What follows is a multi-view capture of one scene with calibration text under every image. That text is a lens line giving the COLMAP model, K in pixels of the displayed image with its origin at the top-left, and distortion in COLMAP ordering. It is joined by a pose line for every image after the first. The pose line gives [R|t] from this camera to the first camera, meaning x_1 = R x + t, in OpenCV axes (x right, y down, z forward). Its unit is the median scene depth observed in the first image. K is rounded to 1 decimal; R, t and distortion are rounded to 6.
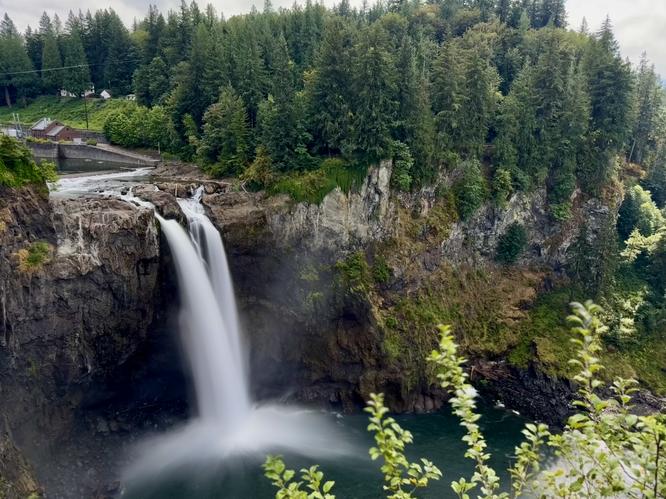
lens RADIAL K [[529.1, 0, 331.5], [0, 529.1, 250.6], [0, 0, 1]] dist [0.088011, -0.003378]
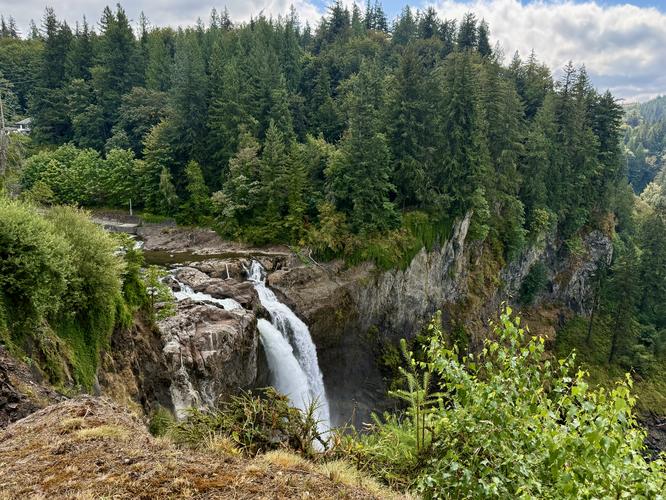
lens RADIAL K [[529.1, 0, 333.4], [0, 529.1, 250.7], [0, 0, 1]] dist [0.088011, -0.003378]
pose [[0.923176, -0.091721, 0.373274, -0.416518], [0.104671, 0.994401, -0.014526, -0.114712], [-0.369852, 0.052481, 0.927607, 0.291013]]
